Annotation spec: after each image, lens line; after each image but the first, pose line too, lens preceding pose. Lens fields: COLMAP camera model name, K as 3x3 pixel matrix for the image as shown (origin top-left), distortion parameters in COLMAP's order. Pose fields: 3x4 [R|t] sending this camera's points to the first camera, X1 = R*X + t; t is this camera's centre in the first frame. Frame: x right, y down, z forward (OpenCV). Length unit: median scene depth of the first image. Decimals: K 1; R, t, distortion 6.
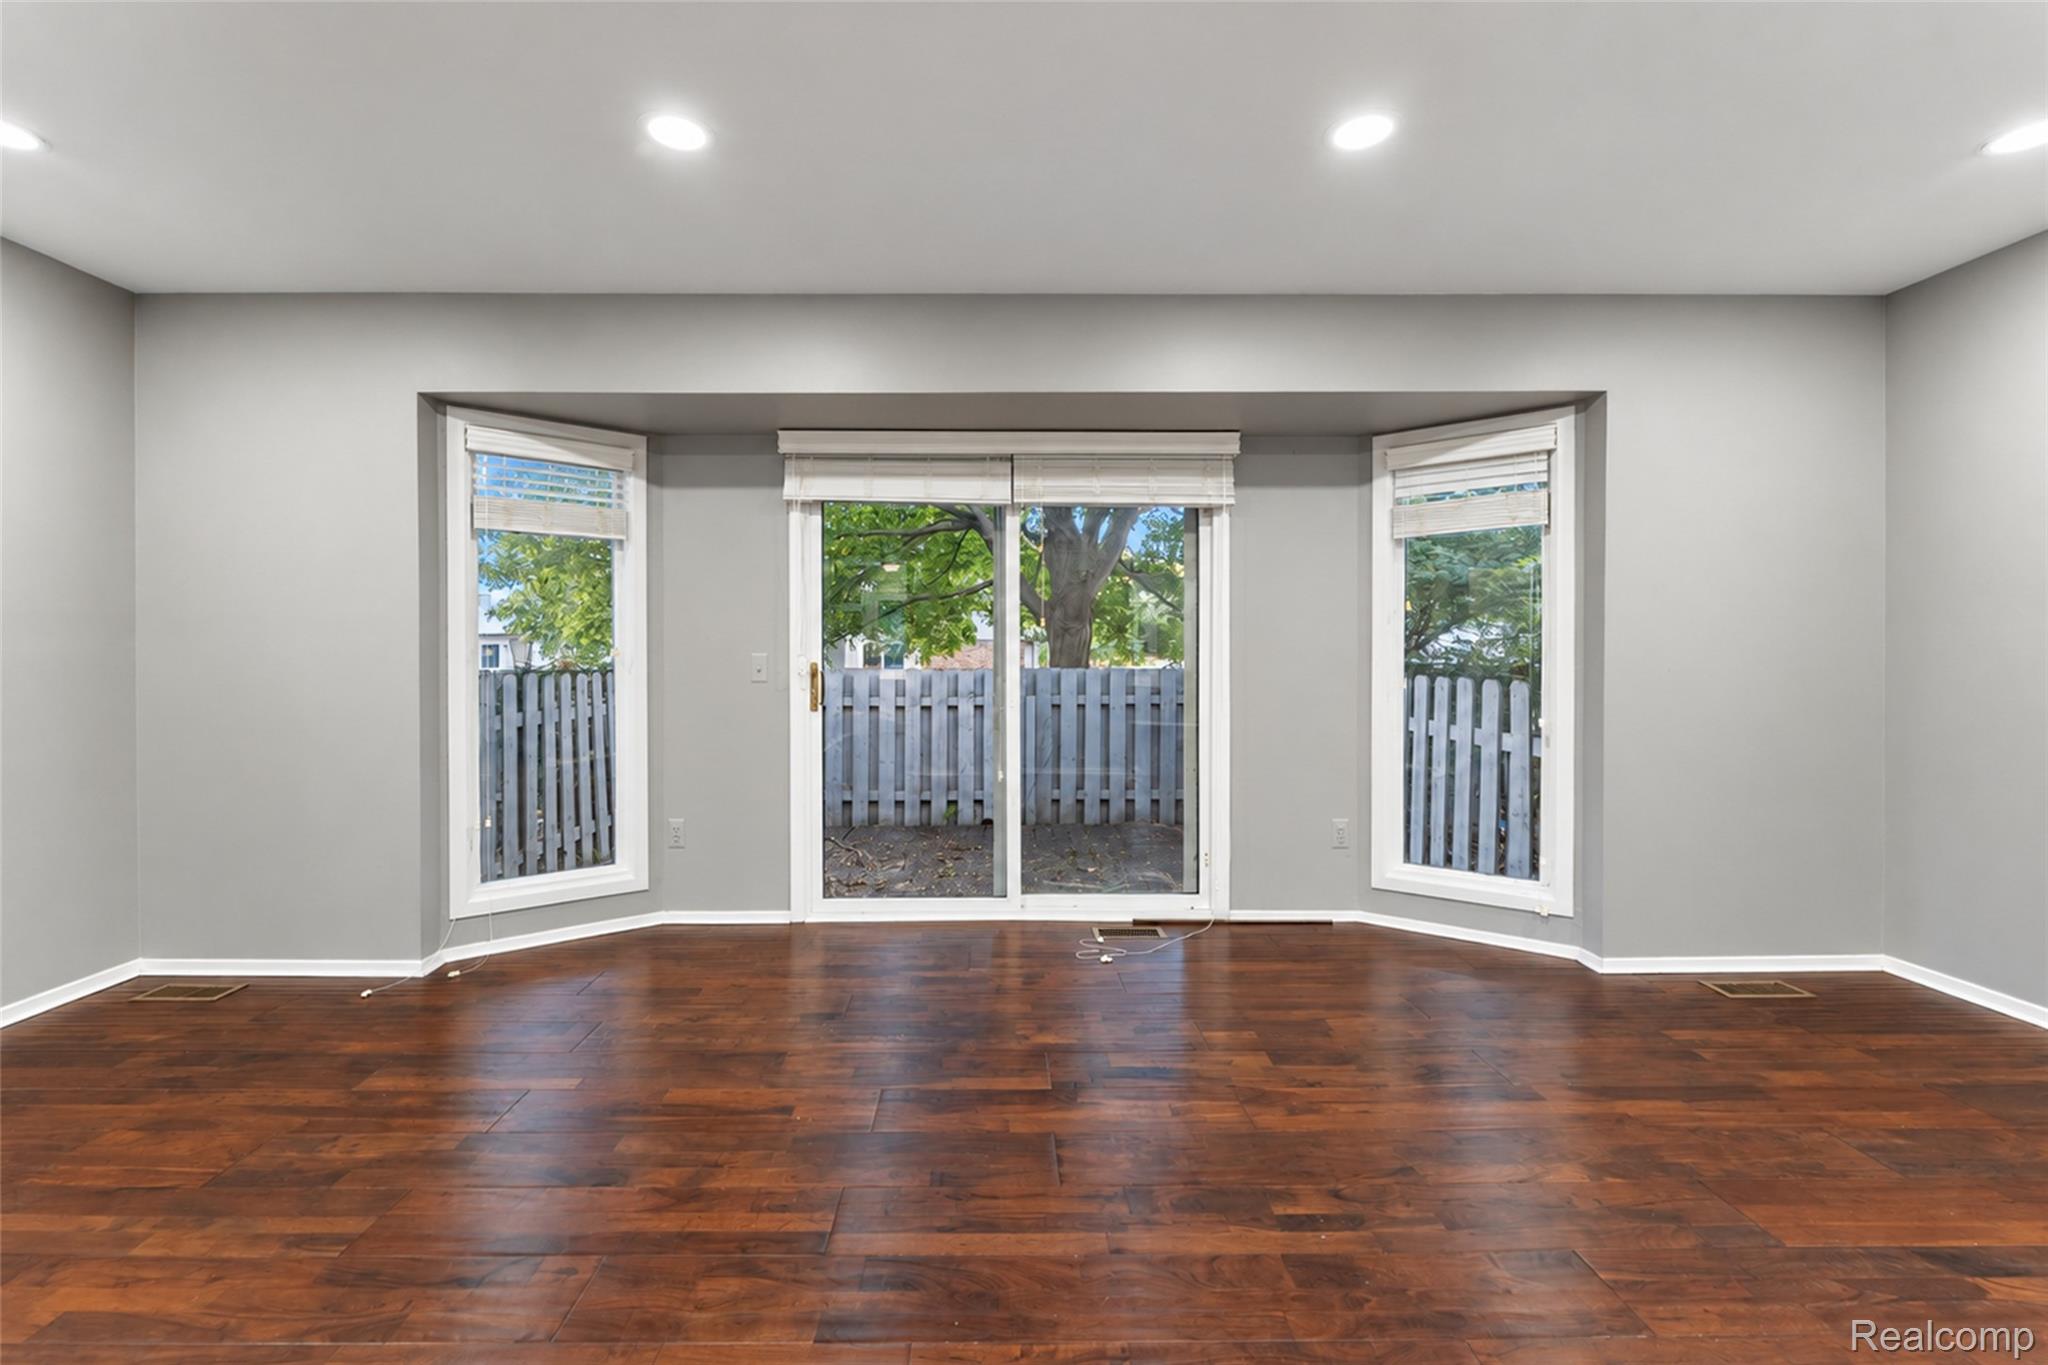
lens RADIAL K [[825.8, 0, 995.6], [0, 825.8, 666.0], [0, 0, 1]] dist [-0.000754, -0.000074]
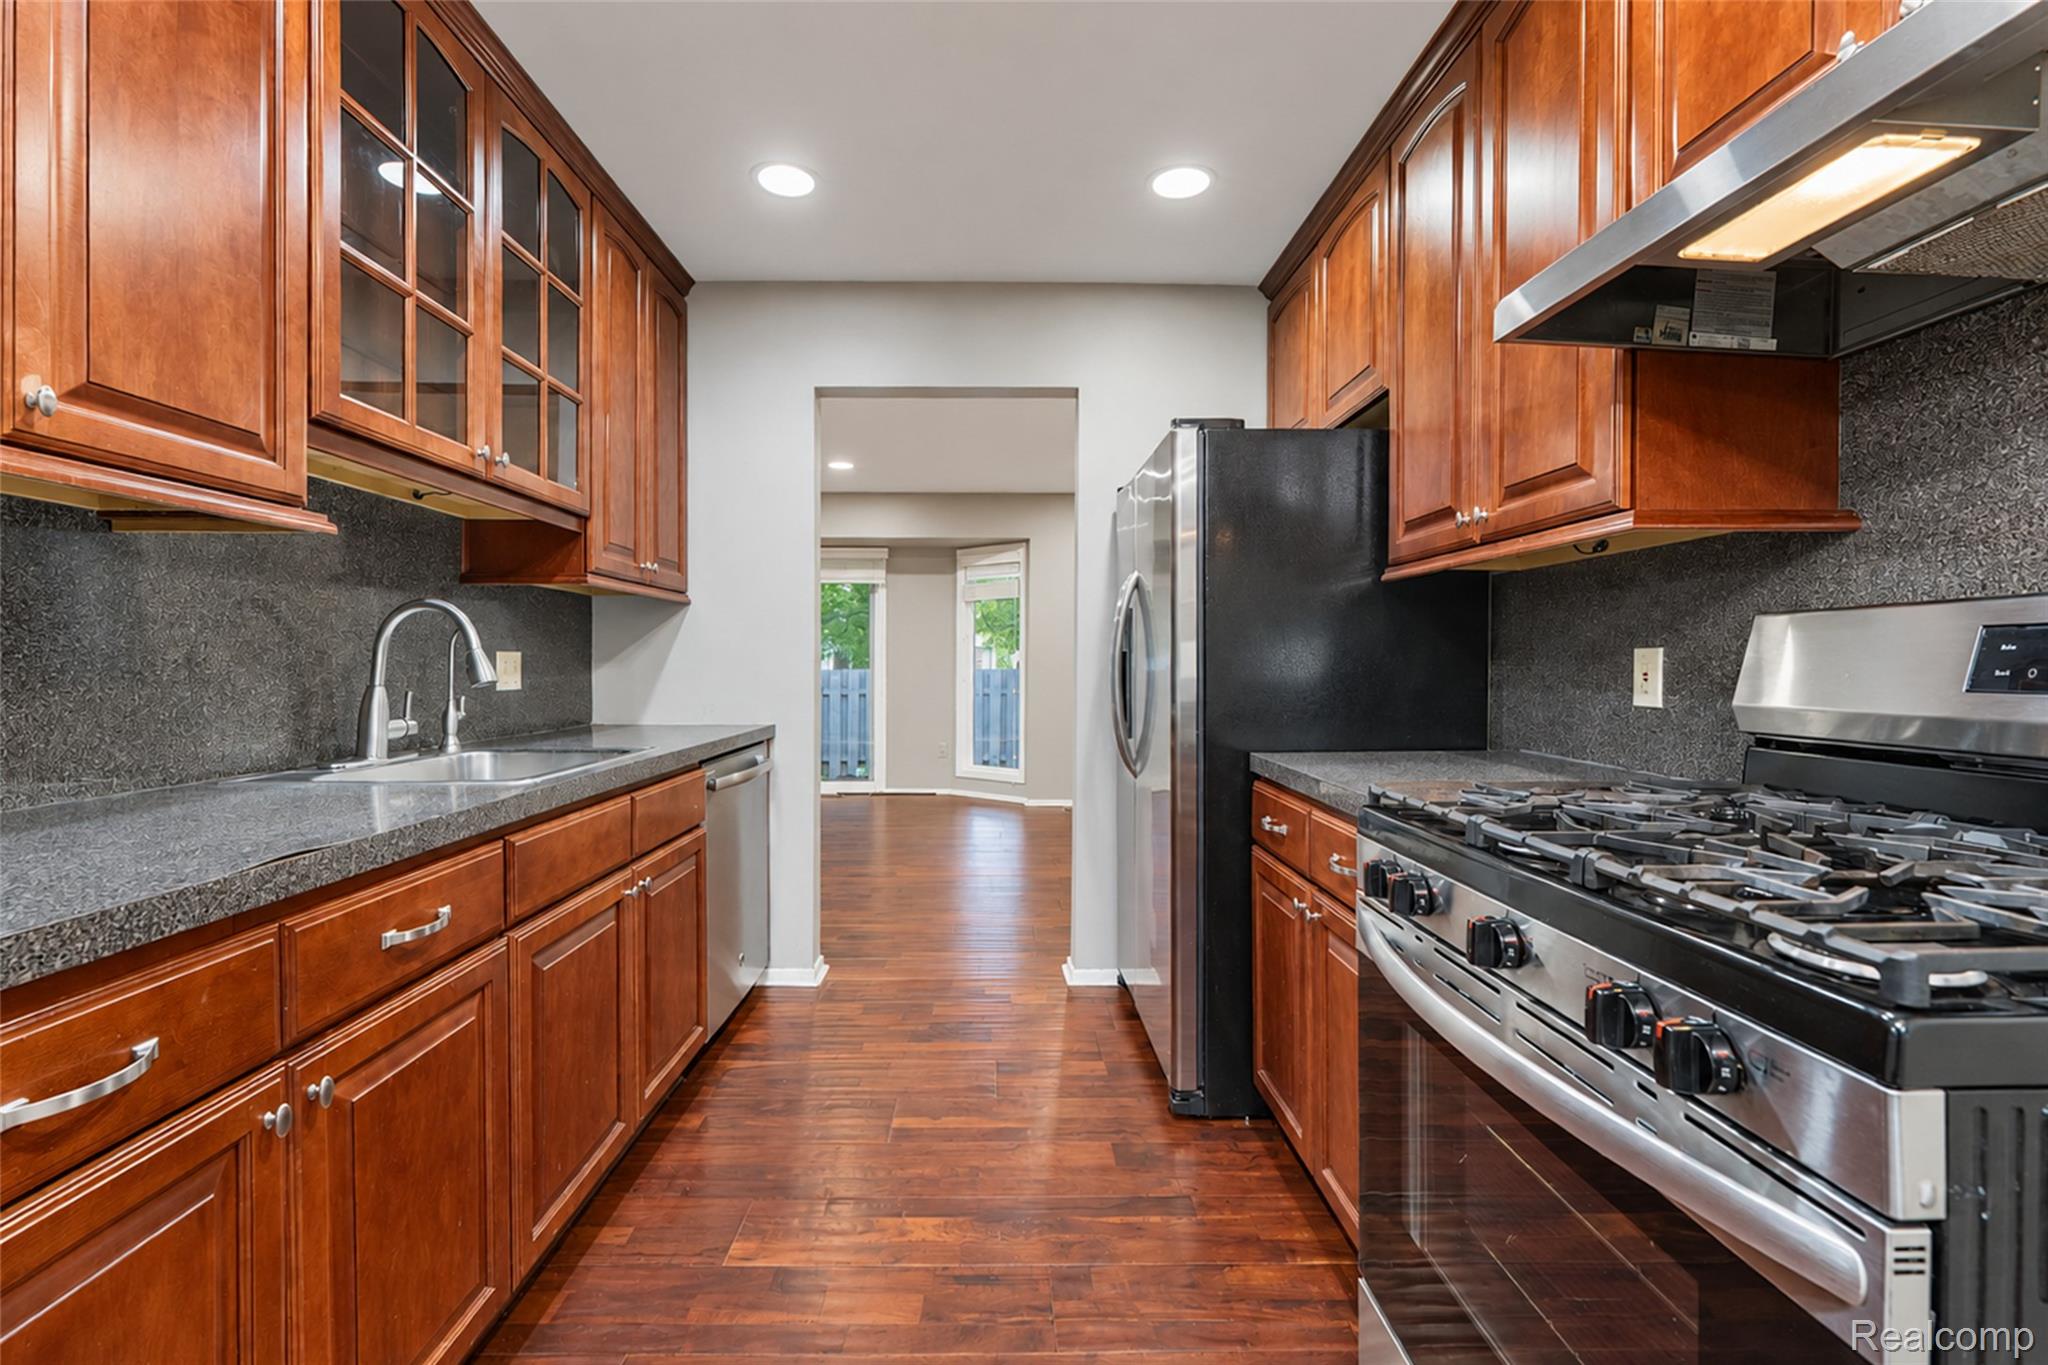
lens RADIAL K [[853.1, 0, 1011.8], [0, 853.1, 673.8], [0, 0, 1]] dist [-0.001906, -0.000236]
pose [[0.999809, 0.003612, 0.019215, 0.553042], [-0.003734, 0.999973, 0.006305, 0.007139], [-0.019191, -0.006375, 0.999796, -1.054750]]
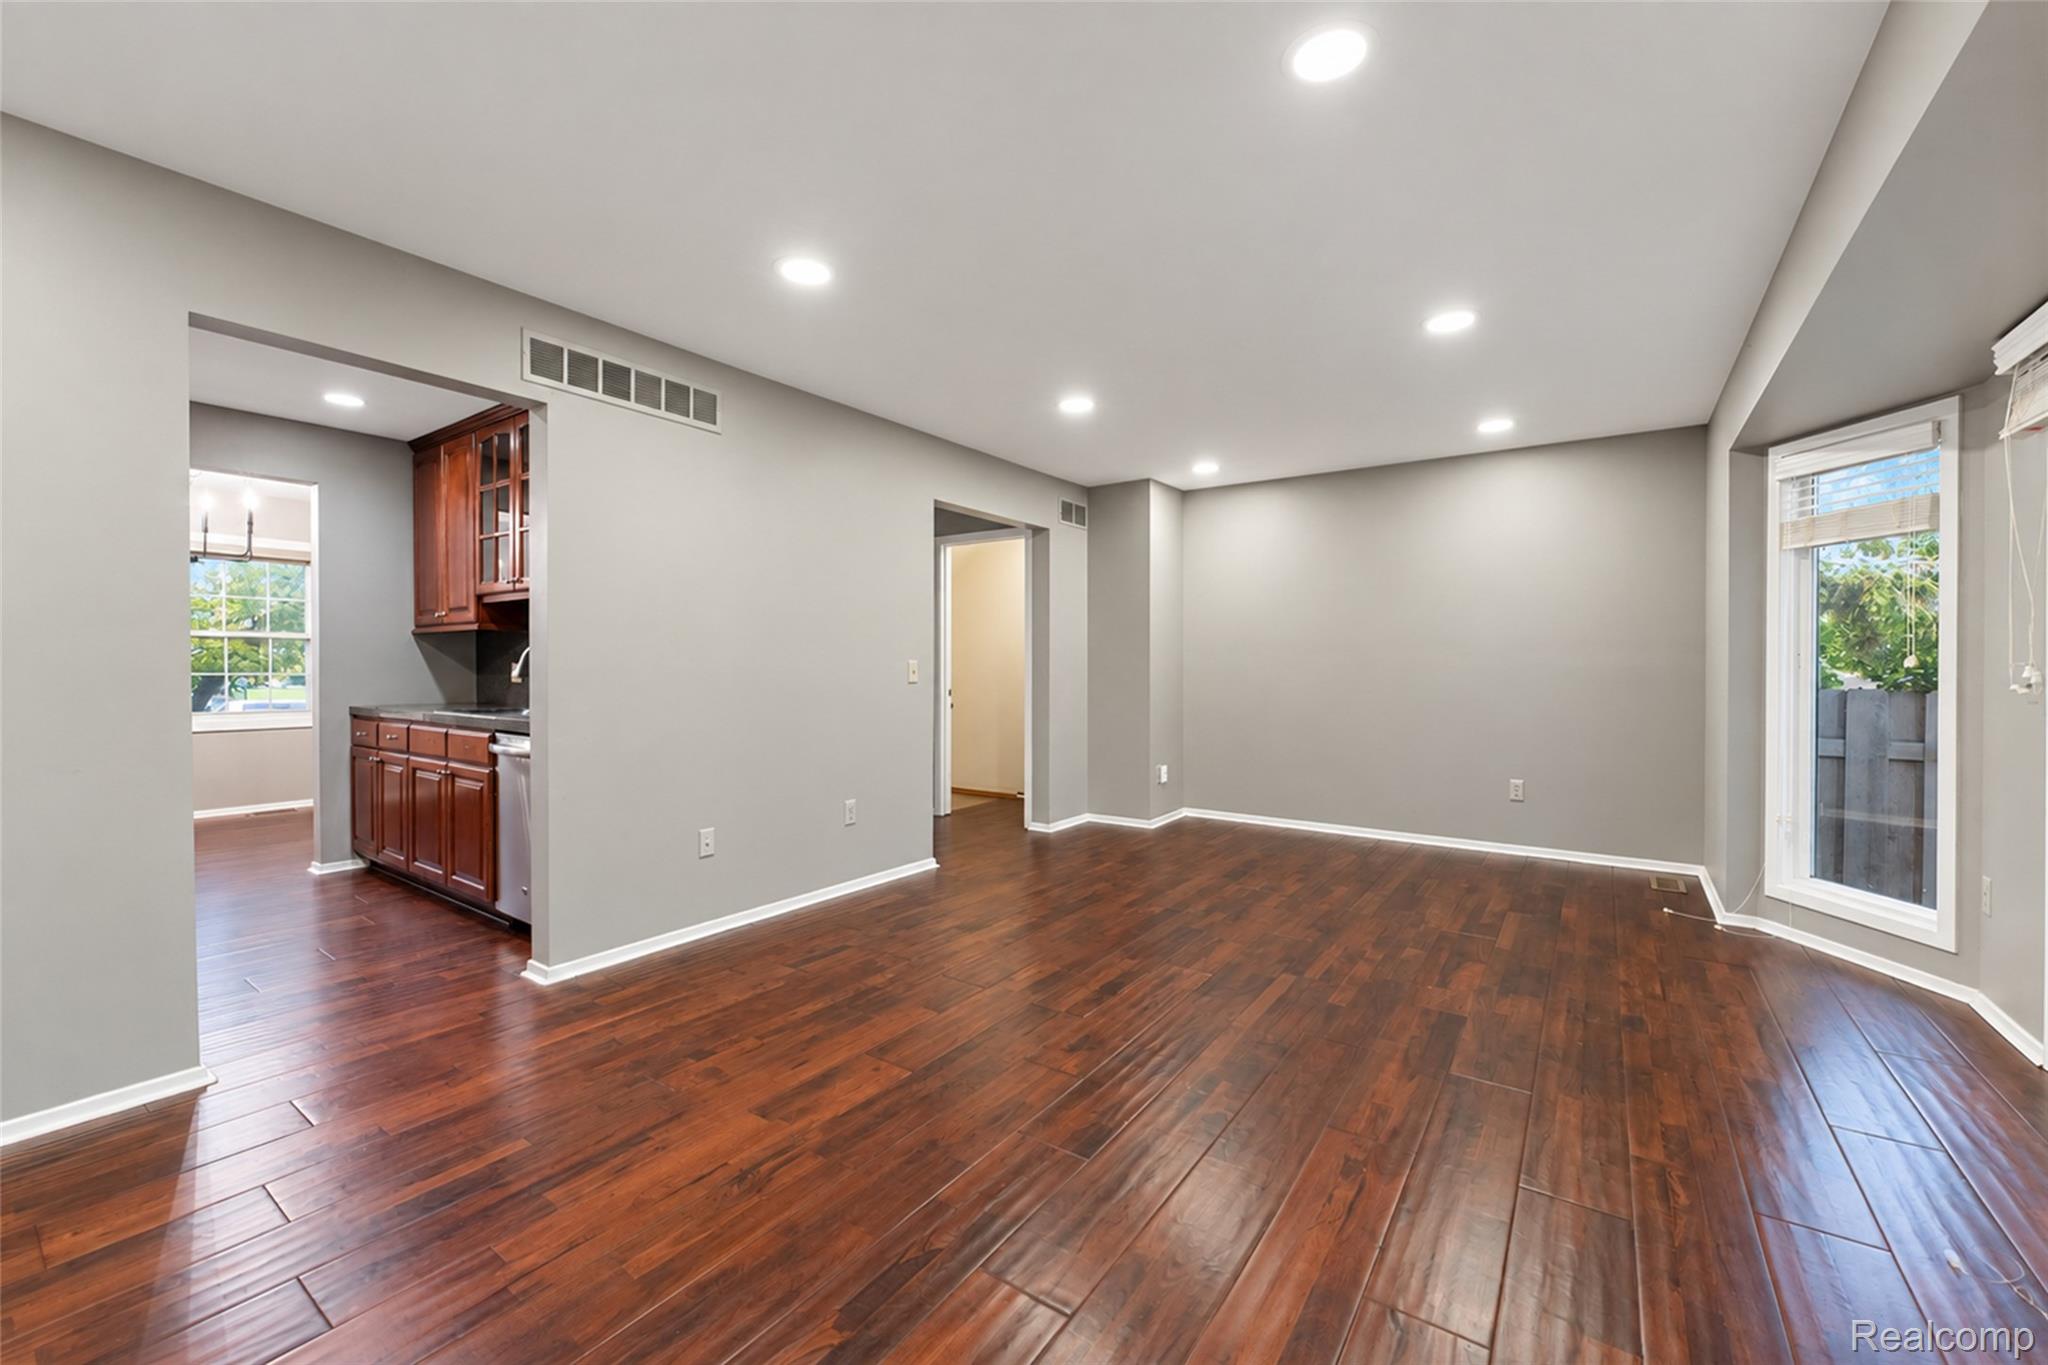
lens RADIAL K [[825.8, 0, 995.6], [0, 825.8, 666.0], [0, 0, 1]] dist [-0.000754, -0.000074]
pose [[-0.595959, 0.003206, -0.803008, 0.795967], [-0.005497, 0.999952, 0.008073, -0.011944], [0.802996, 0.009225, -0.595913, 0.730868]]
